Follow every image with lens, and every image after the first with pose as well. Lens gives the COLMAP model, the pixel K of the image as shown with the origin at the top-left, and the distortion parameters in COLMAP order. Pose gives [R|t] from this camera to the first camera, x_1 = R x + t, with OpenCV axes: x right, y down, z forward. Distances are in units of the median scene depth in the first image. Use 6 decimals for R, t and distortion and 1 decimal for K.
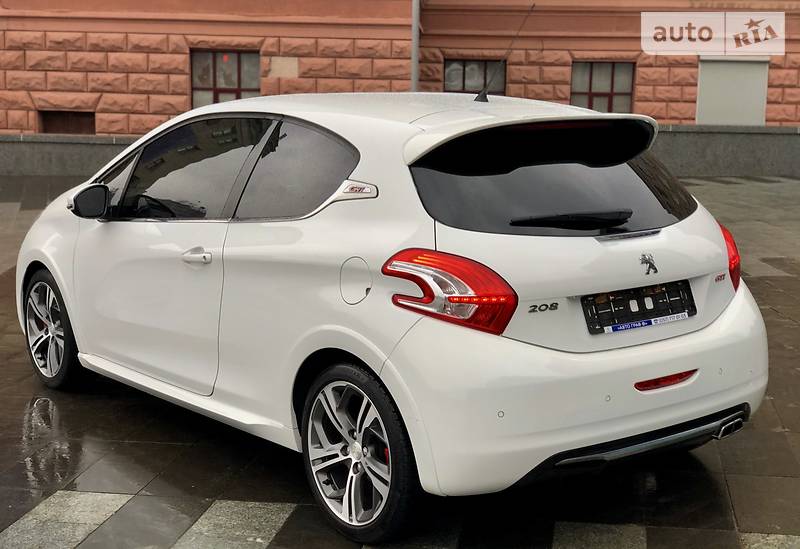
lens RADIAL K [[1670.2, 0, 400.0], [0, 1670.2, 274.5], [0, 0, 1]] dist [0.046698, 0.131178]
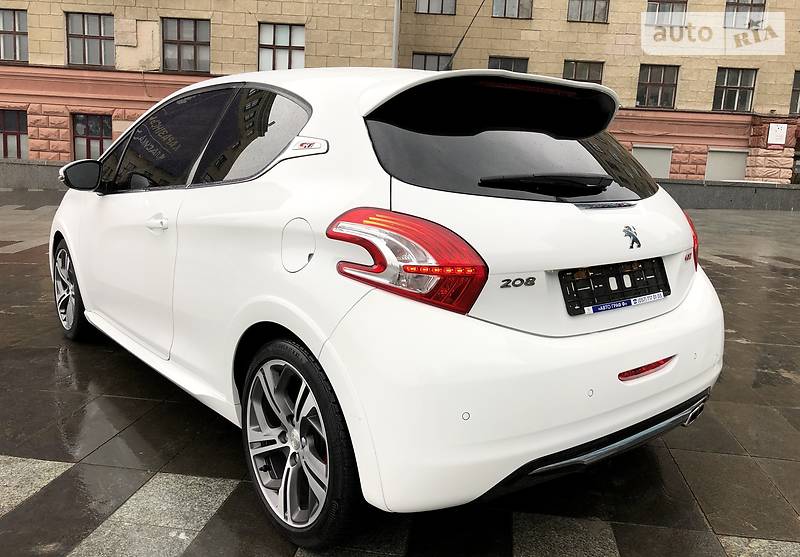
lens RADIAL K [[848.0, 0, 400.0], [0, 848.0, 278.5], [0, 0, 1]] dist [0.006919, 0.008744]
pose [[0.999403, 0.029322, 0.018259, 0.018641], [-0.029611, 0.999438, 0.015732, 0.012353], [-0.017787, -0.016263, 0.999710, 0.554419]]
